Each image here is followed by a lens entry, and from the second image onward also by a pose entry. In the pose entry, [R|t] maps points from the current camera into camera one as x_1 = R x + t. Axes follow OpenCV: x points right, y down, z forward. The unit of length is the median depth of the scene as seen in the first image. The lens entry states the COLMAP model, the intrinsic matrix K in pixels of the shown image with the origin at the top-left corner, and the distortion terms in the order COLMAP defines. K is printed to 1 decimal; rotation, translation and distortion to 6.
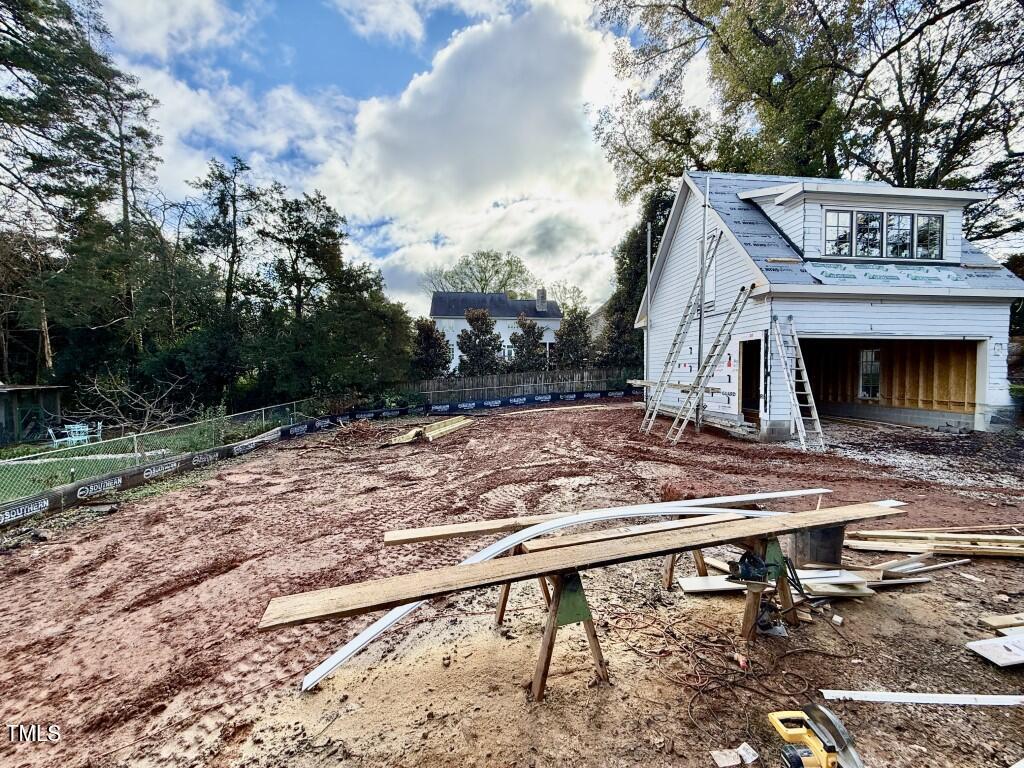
lens RADIAL K [[407.8, 0, 512.0], [0, 407.8, 384.0], [0, 0, 1]] dist [-0.000165, 0.000087]
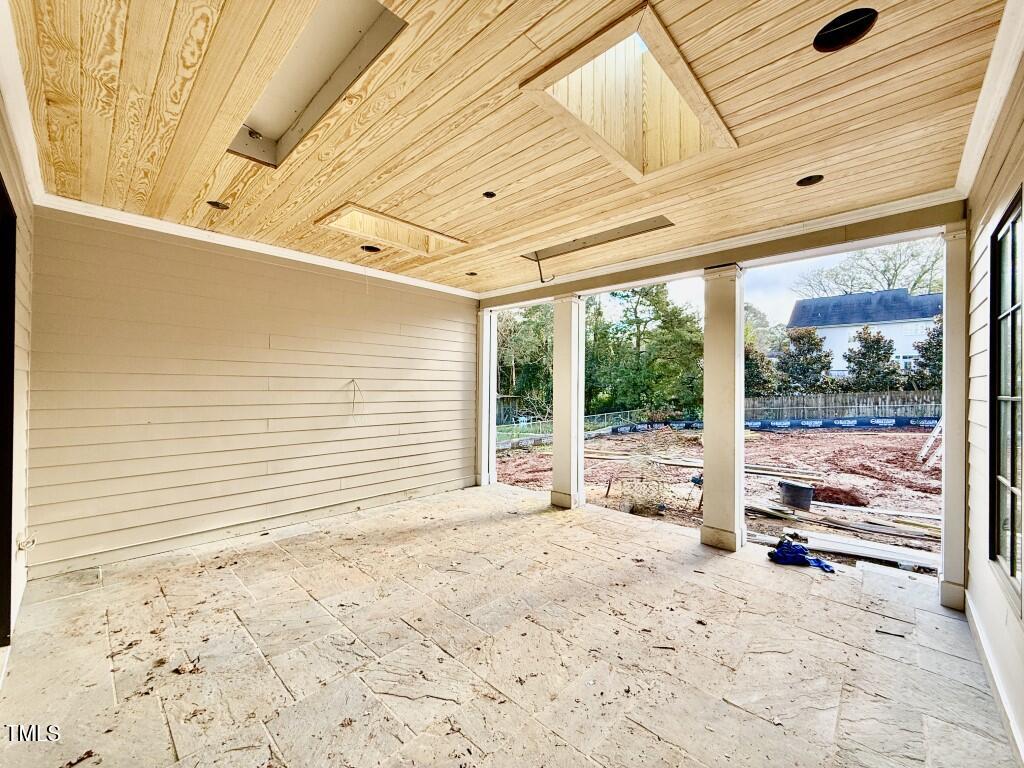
lens RADIAL K [[405.6, 0, 507.2], [0, 405.6, 383.8], [0, 0, 1]] dist [0.001275, -0.000084]
pose [[0.646602, -0.000422, -0.762828, 0.367680], [-0.027632, 0.999331, -0.023975, -0.006889], [0.762327, 0.036581, 0.646157, -0.314985]]
